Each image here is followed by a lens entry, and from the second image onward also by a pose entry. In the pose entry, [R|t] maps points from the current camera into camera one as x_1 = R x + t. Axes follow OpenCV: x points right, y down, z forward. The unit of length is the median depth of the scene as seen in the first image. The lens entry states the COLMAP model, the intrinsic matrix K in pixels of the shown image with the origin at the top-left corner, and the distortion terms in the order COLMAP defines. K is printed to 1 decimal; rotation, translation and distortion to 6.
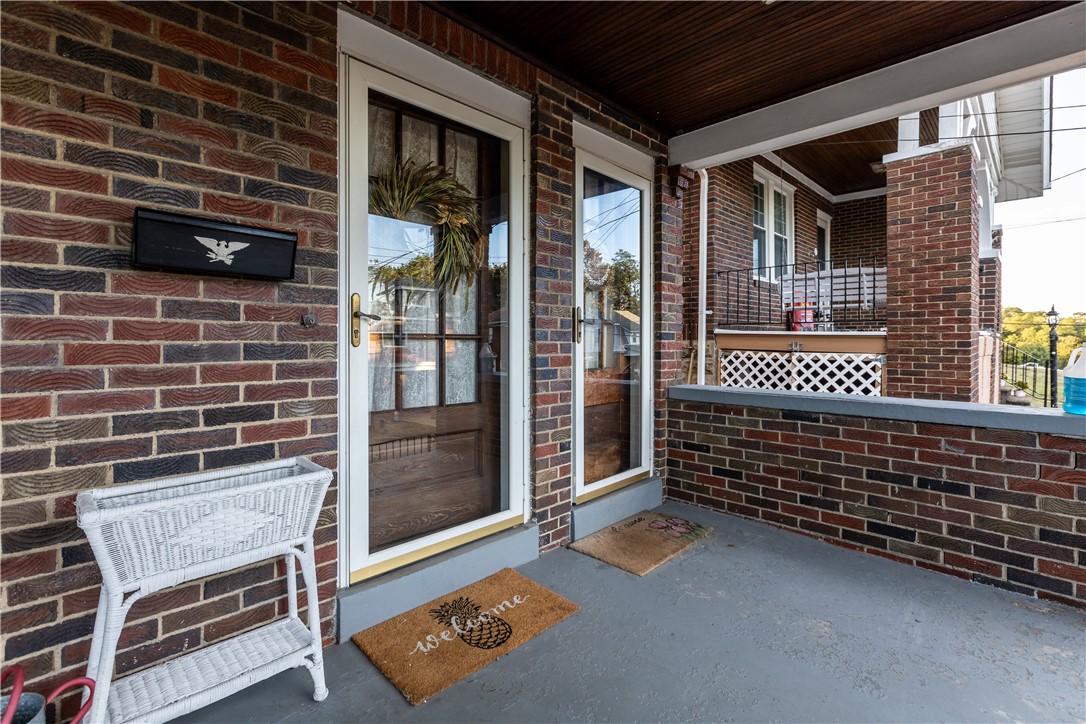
lens RADIAL K [[483.5, 0, 542.9], [0, 483.5, 339.2], [0, 0, 1]] dist [-0.005831, -0.000102]
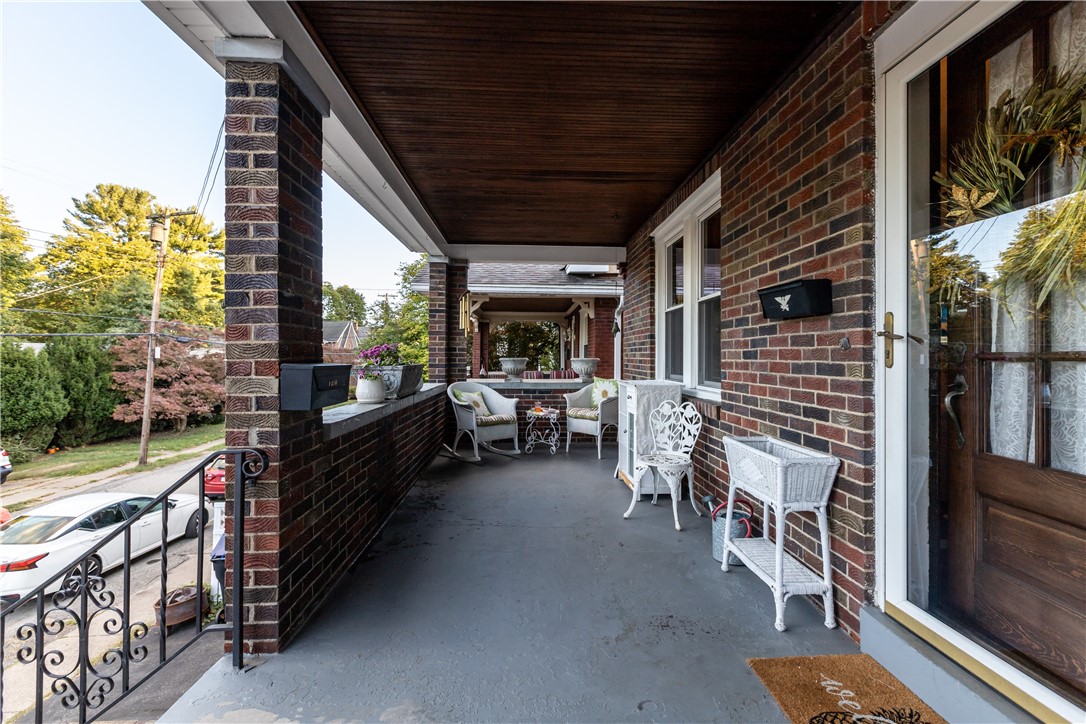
lens RADIAL K [[483.5, 0, 544.9], [0, 483.5, 358.2], [0, 0, 1]] dist [-0.005831, -0.000102]
pose [[-0.670152, -0.006096, -0.742199, 0.906461], [-0.009414, 0.999956, 0.000287, 0.002696], [0.742164, 0.007180, -0.670180, 1.313870]]
